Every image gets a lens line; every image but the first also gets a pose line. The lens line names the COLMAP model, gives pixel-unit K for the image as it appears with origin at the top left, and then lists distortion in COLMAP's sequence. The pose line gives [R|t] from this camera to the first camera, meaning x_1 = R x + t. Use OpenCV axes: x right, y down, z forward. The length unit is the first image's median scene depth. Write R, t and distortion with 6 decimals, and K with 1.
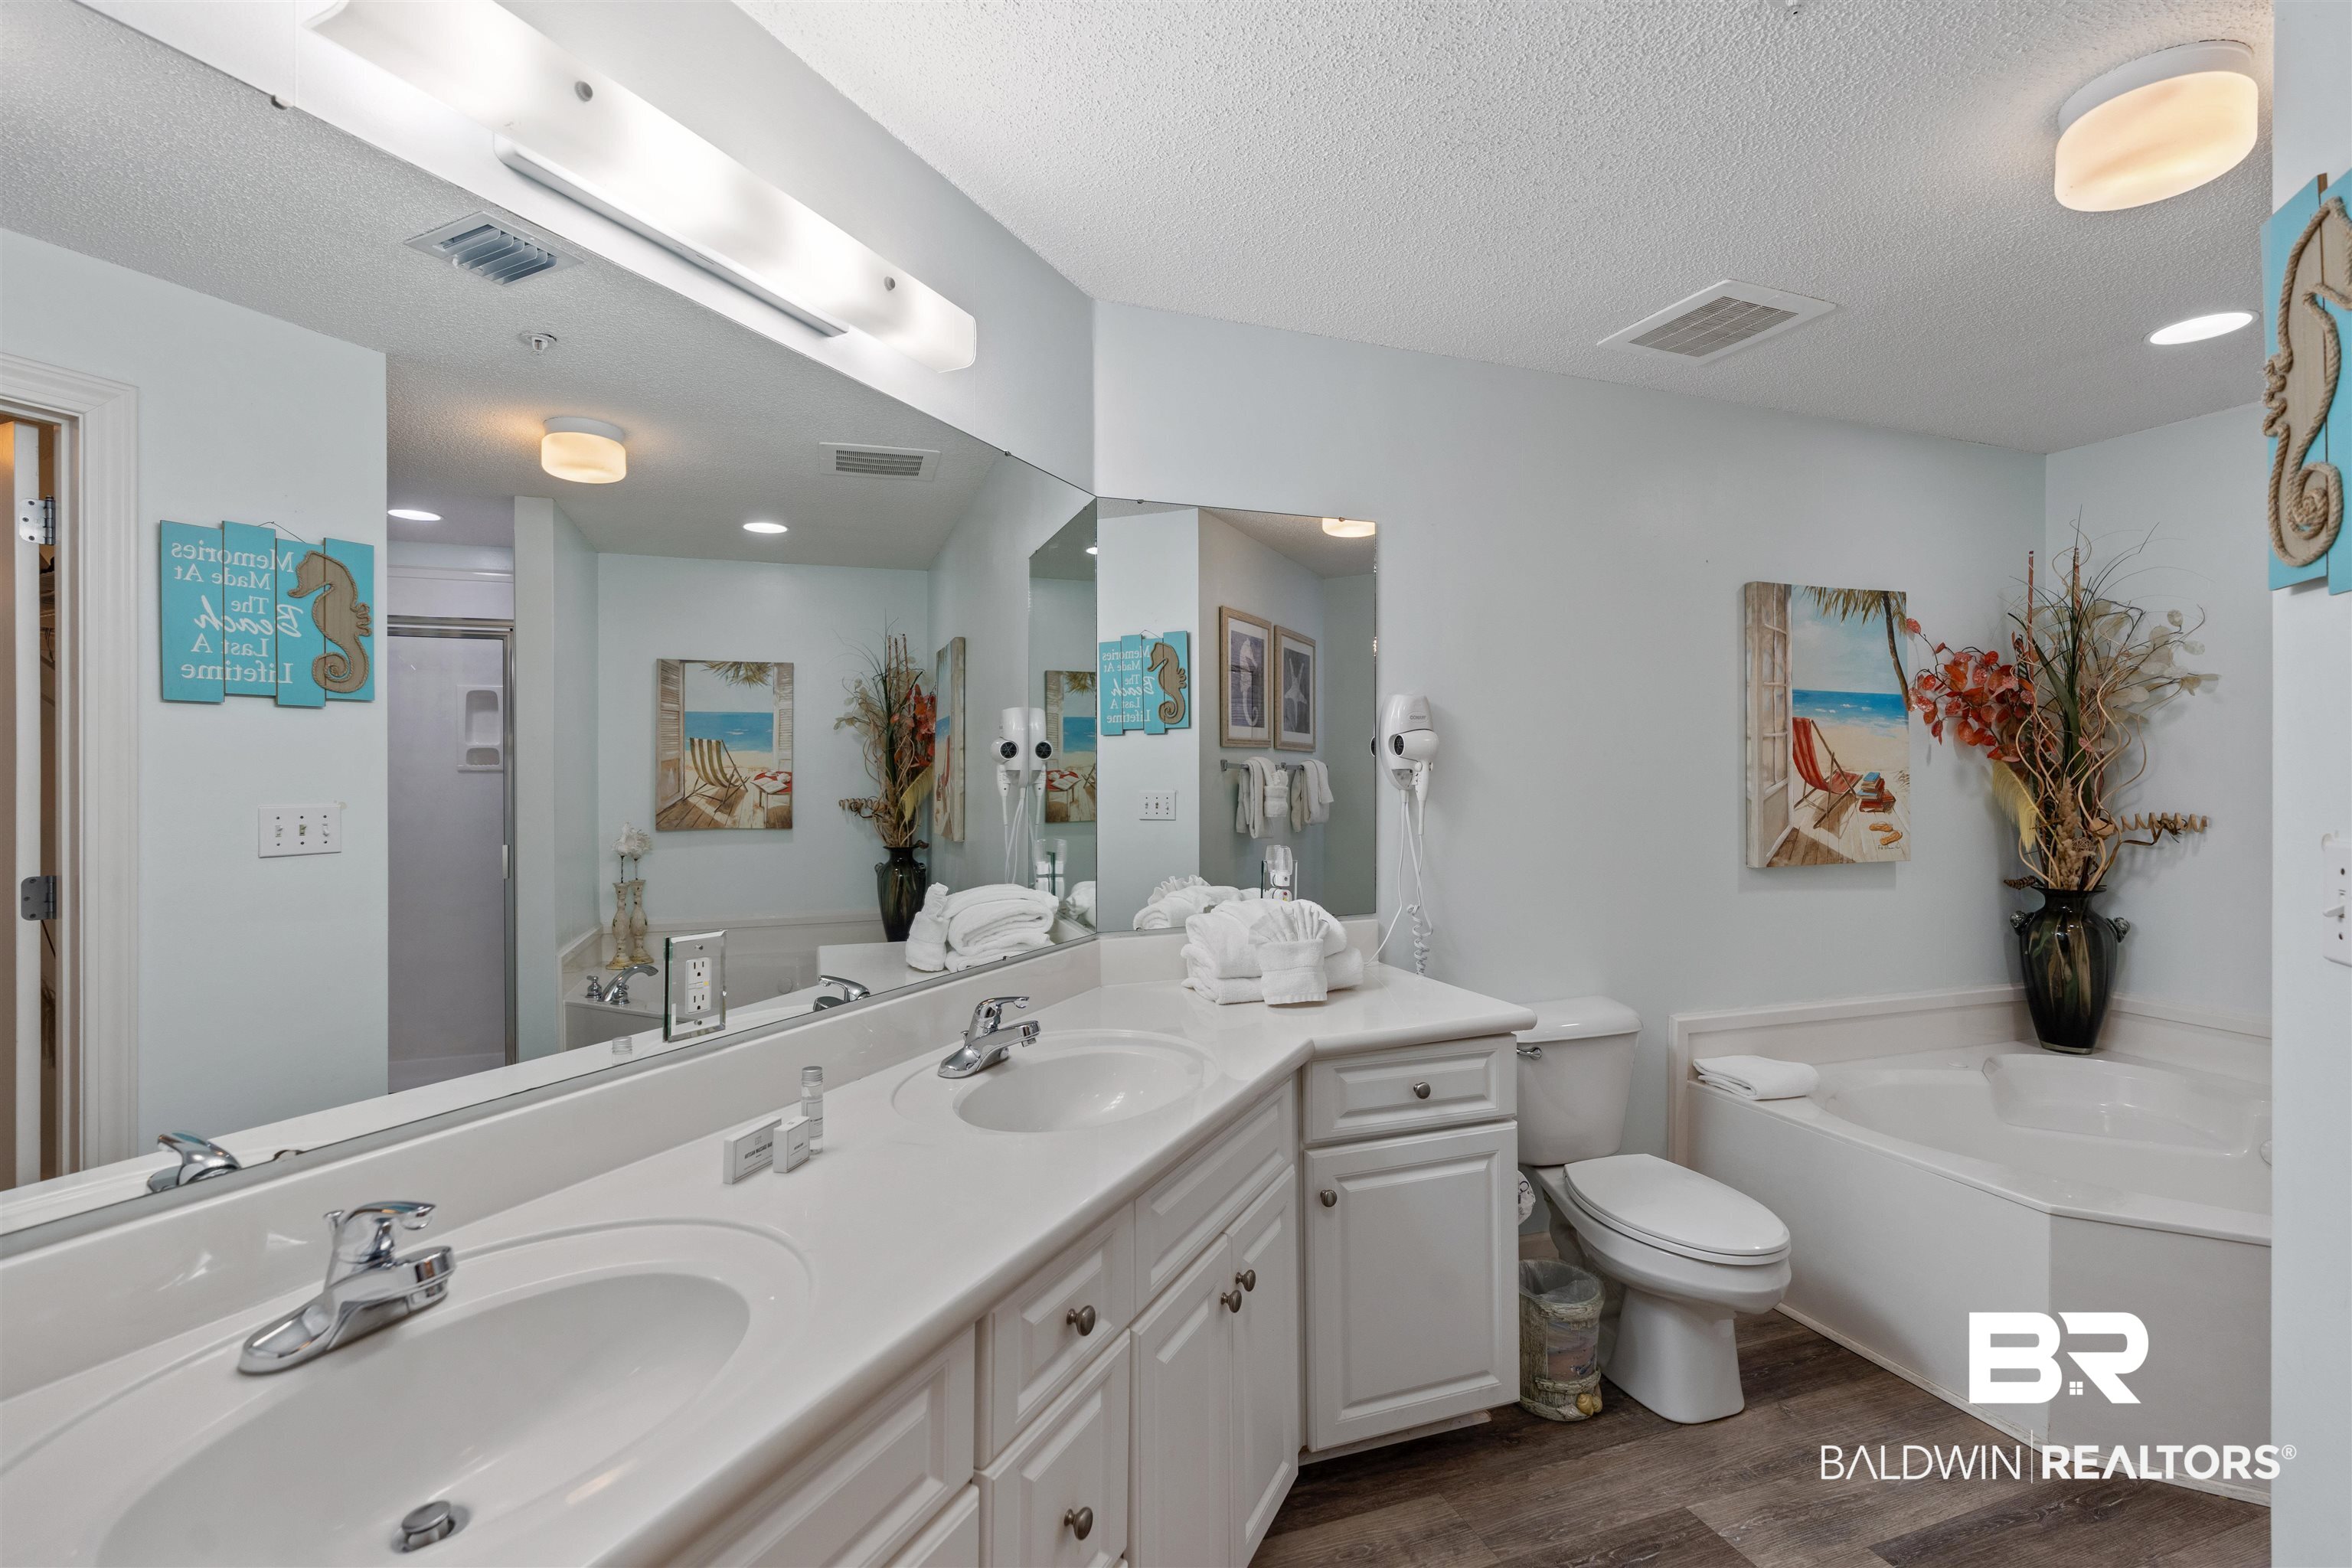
lens RADIAL K [[1026.6, 0, 1176.0], [0, 1026.6, 784.0], [0, 0, 1]] dist [0.000046, 0.000193]
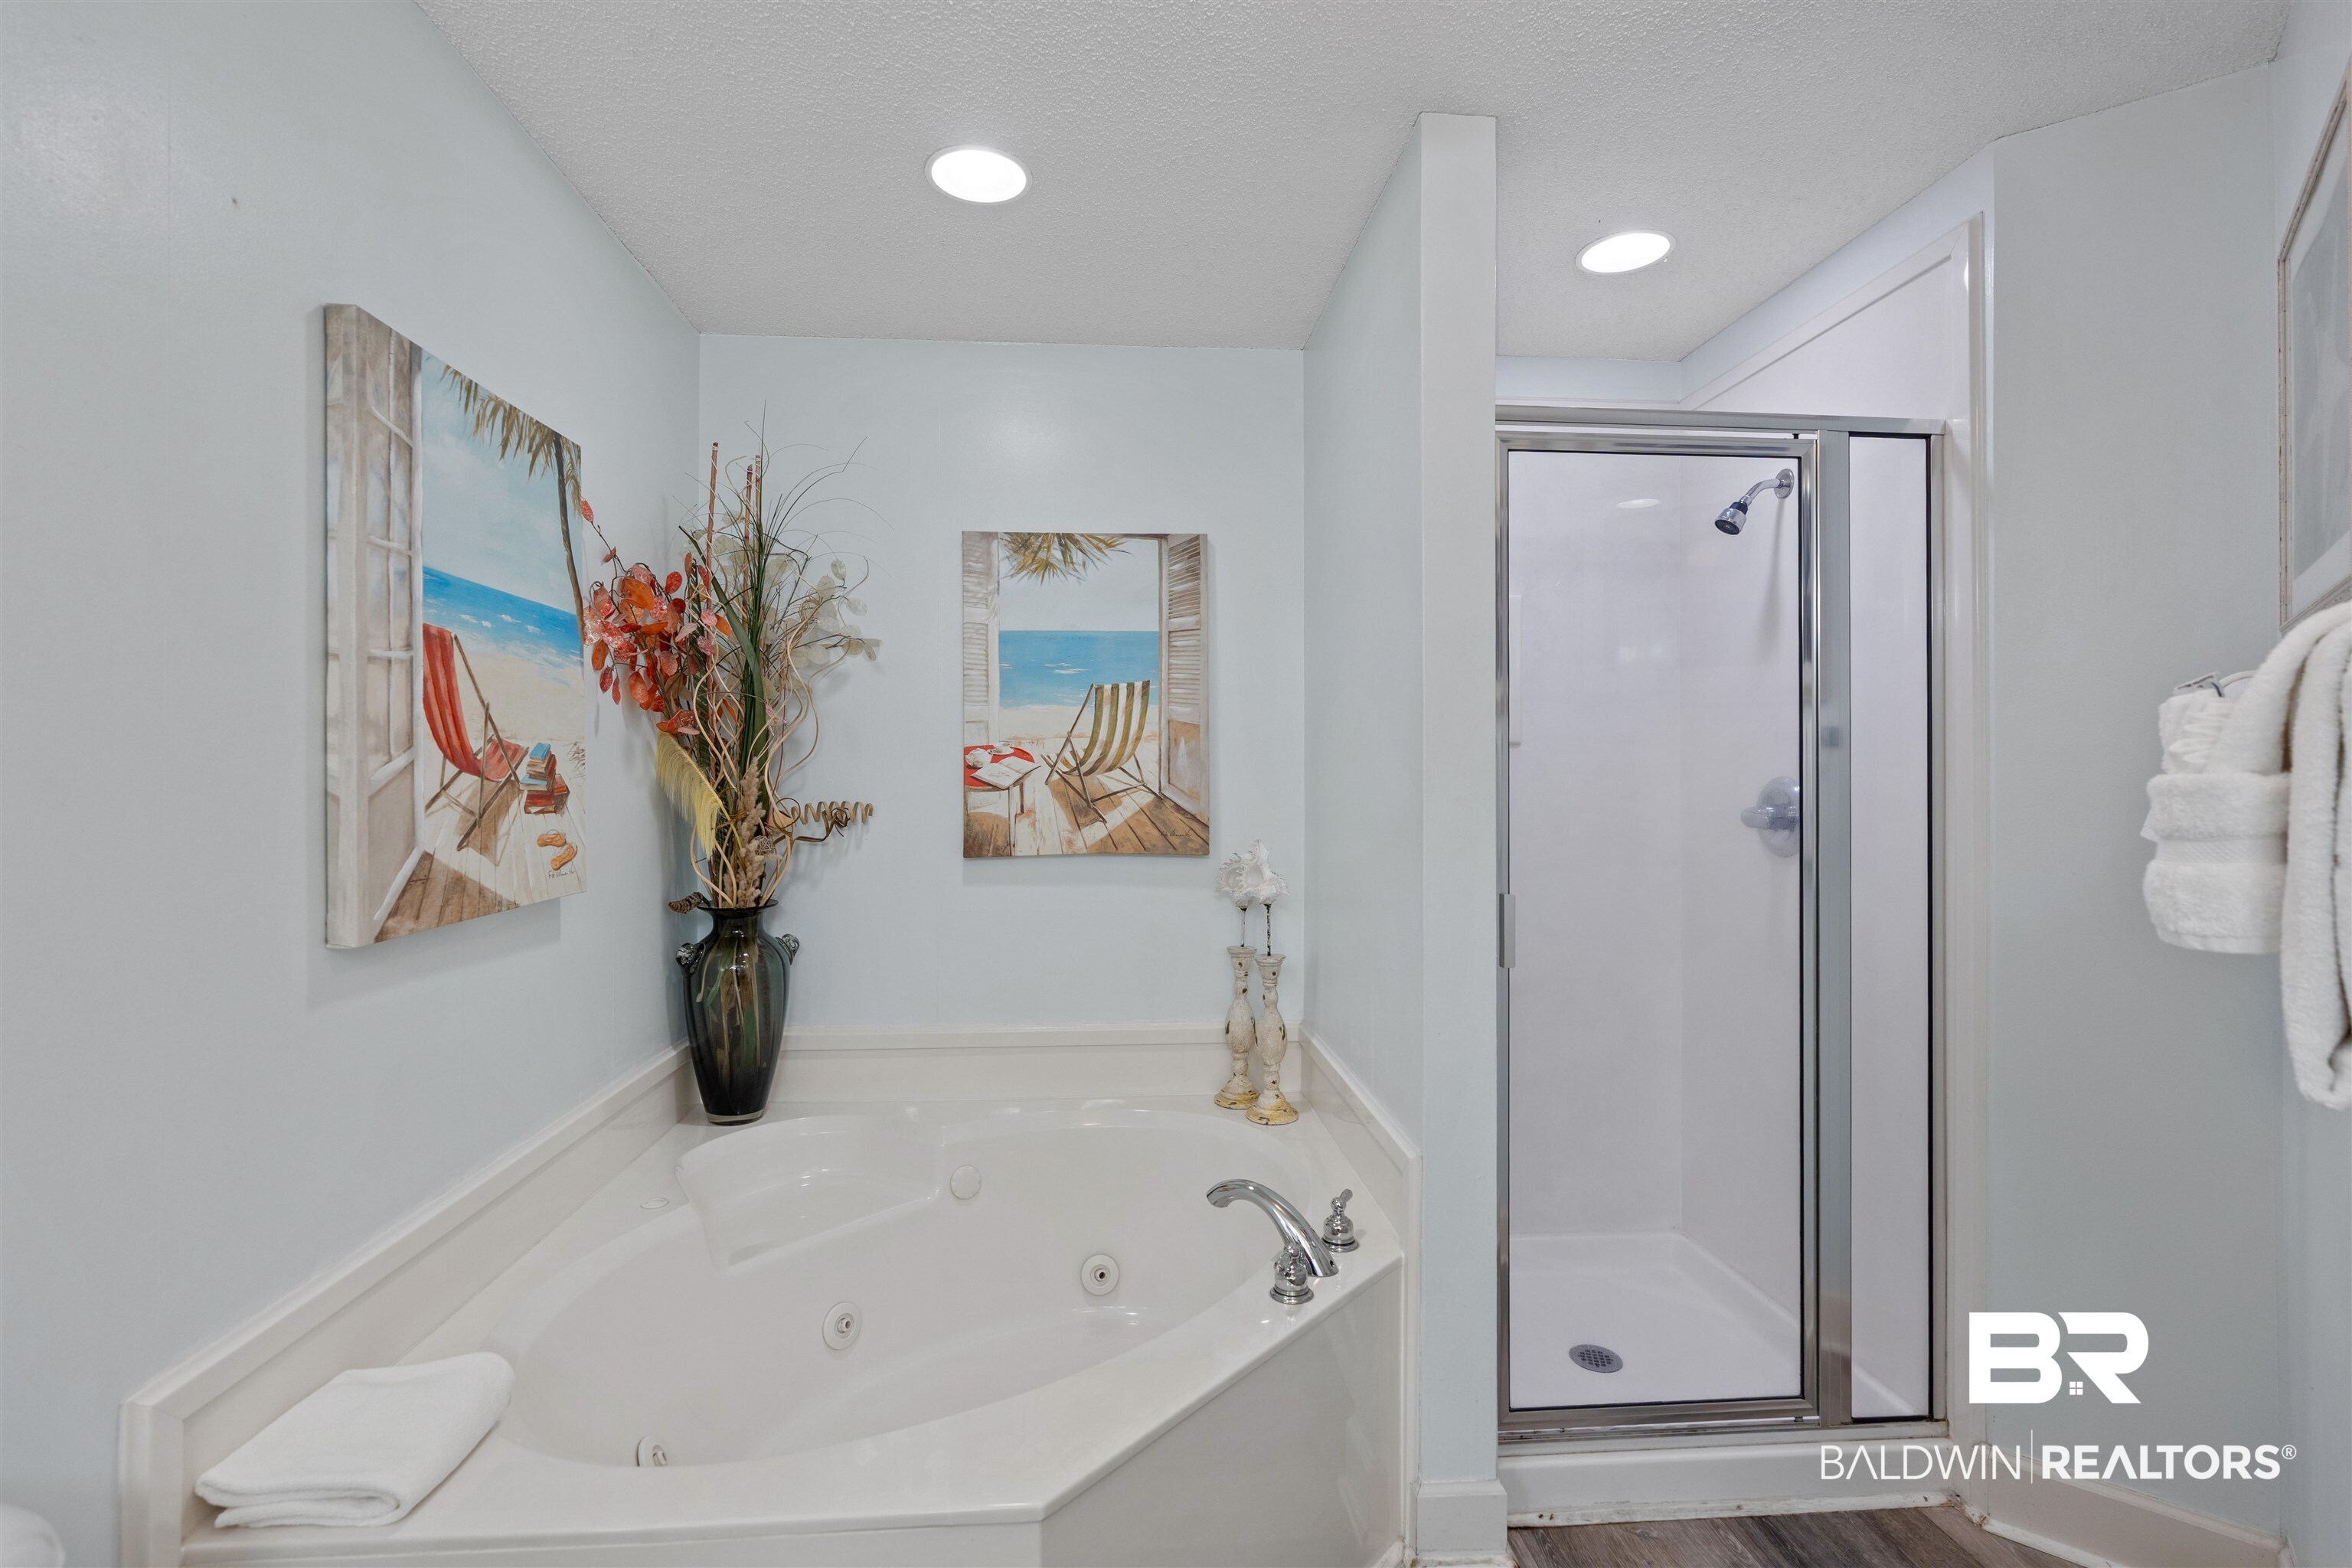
lens RADIAL K [[1077.2, 0, 1179.0], [0, 1077.2, 761.4], [0, 0, 1]] dist [-0.002976, -0.000446]
pose [[0.265369, 0.009094, 0.964104, 0.197899], [0.010141, 0.999874, -0.012223, 0.009336], [-0.964094, 0.013020, 0.265243, 0.498819]]
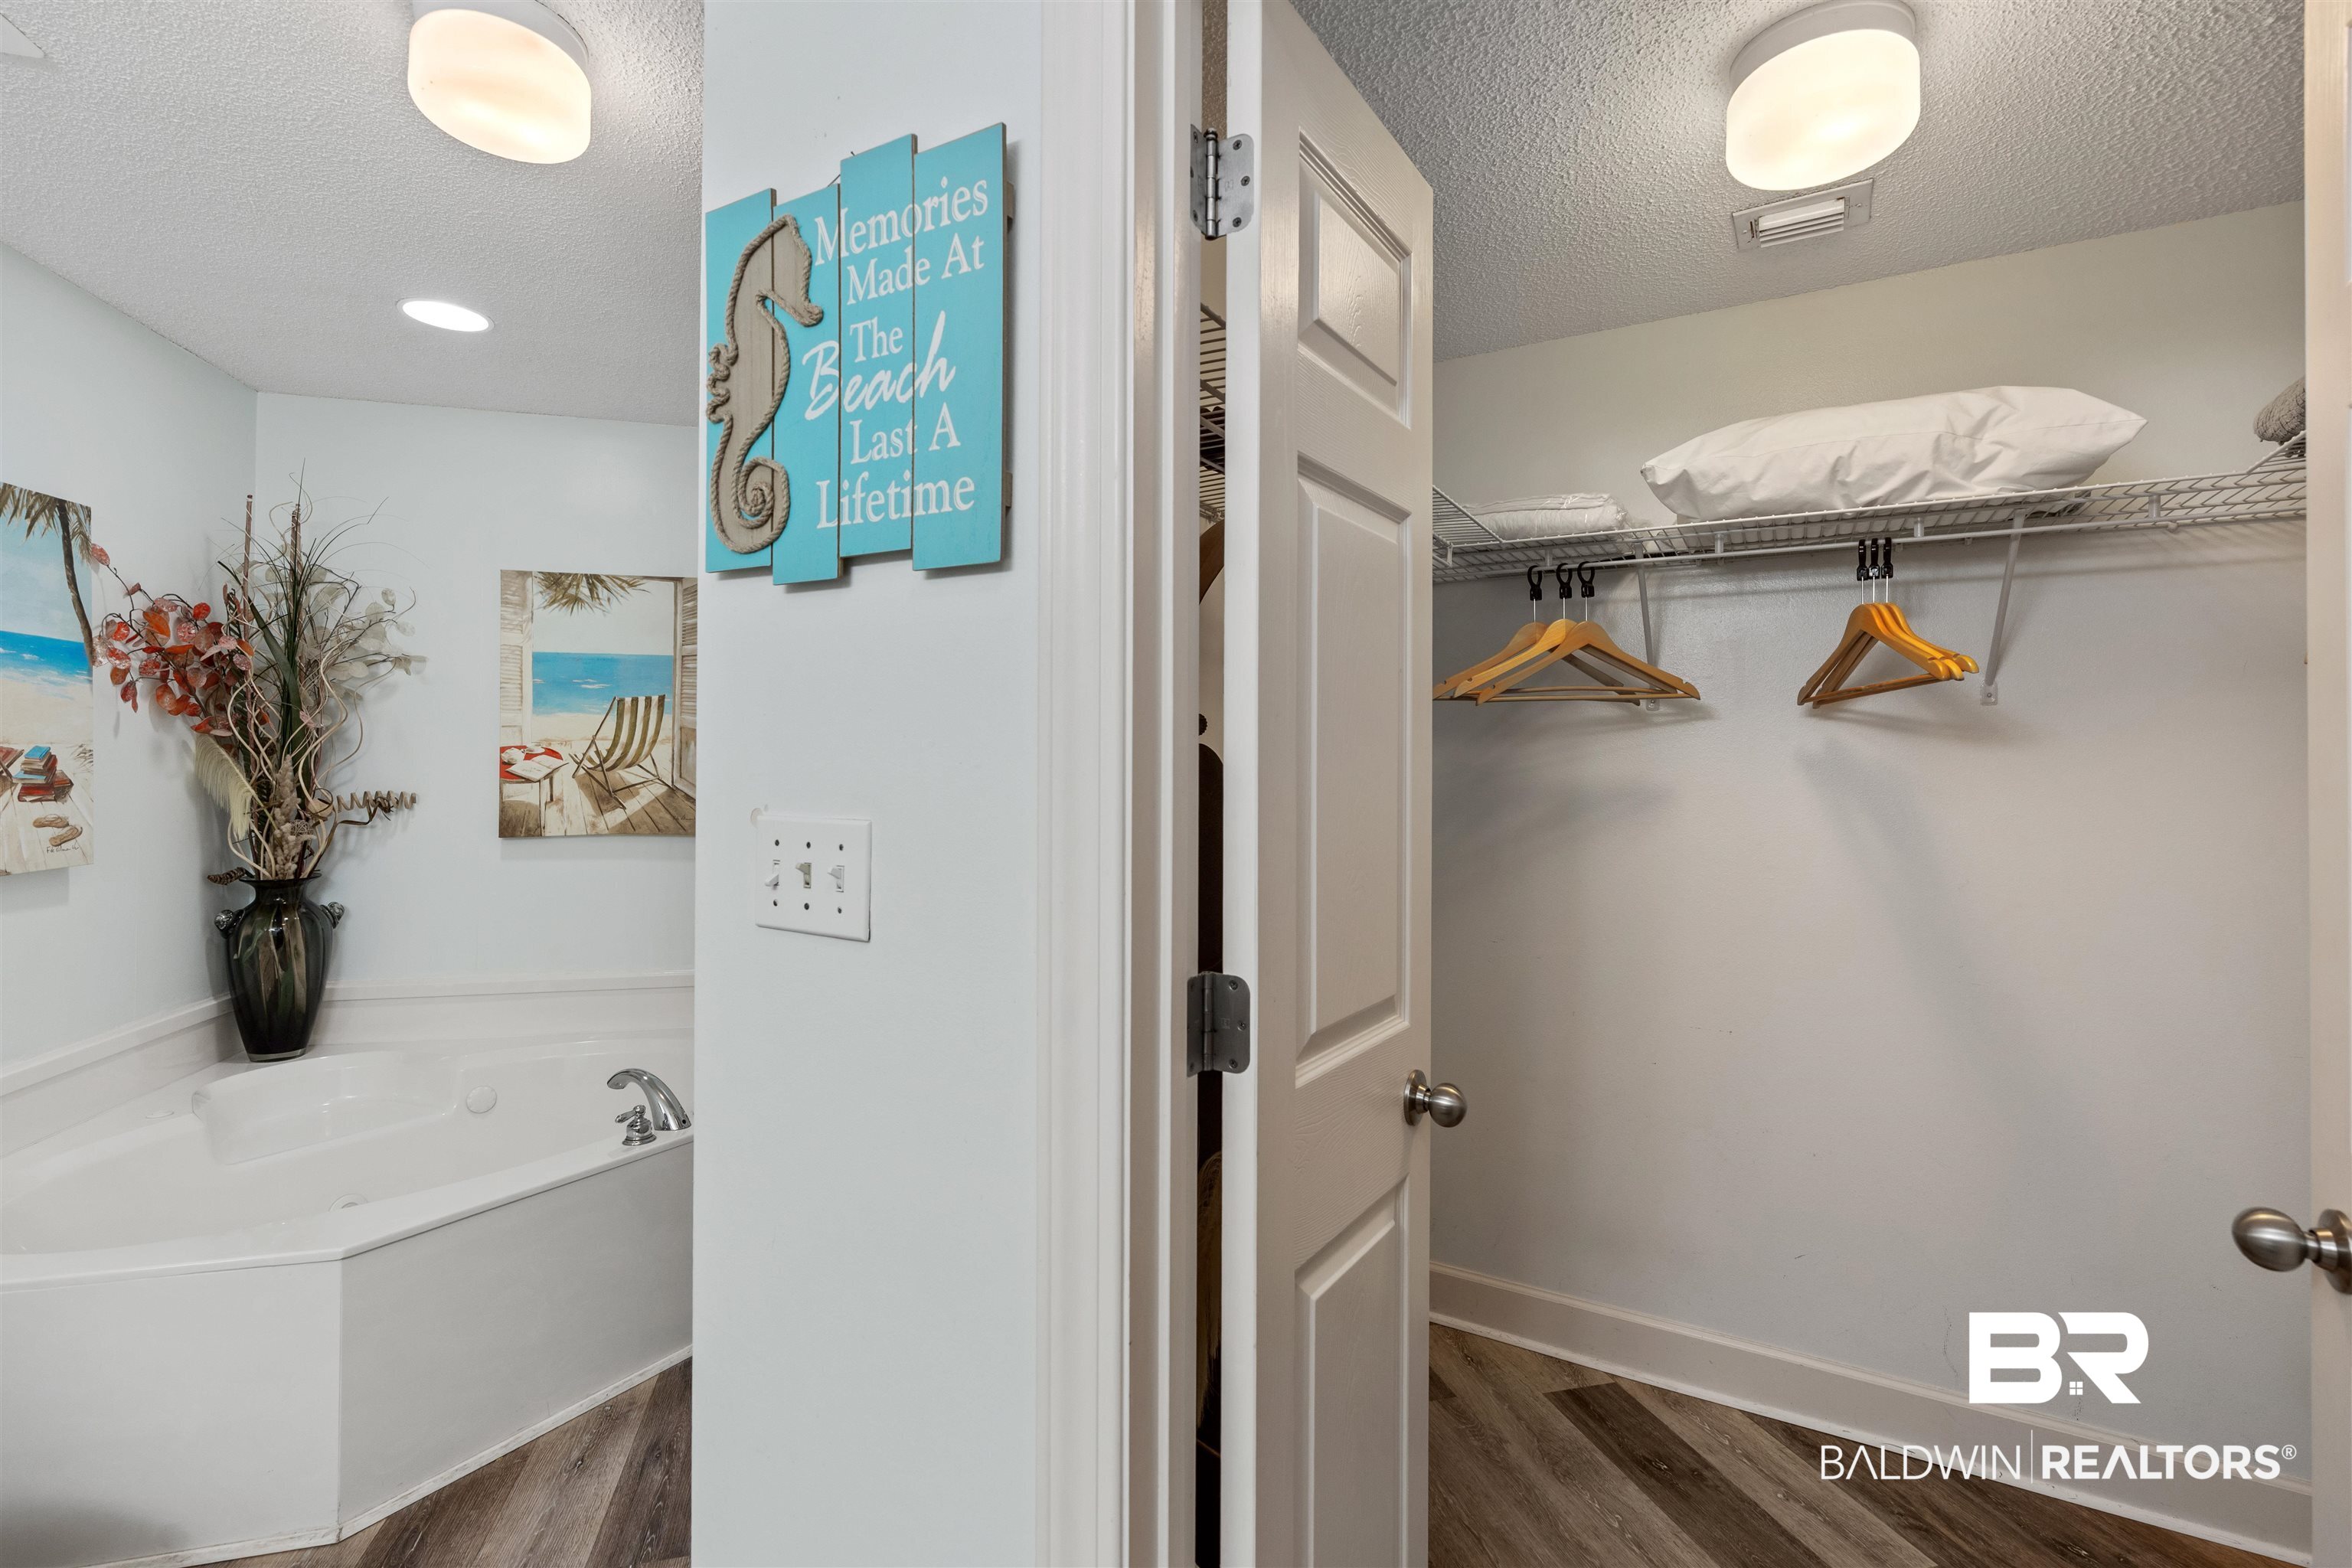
lens RADIAL K [[1055.3, 0, 1169.7], [0, 1055.3, 749.4], [0, 0, 1]] dist [-0.002804, 0.000242]
pose [[0.095709, 0.010714, 0.995352, 0.020548], [0.001617, 0.999939, -0.010919, 0.000222], [-0.995408, 0.002655, 0.095686, 0.139748]]
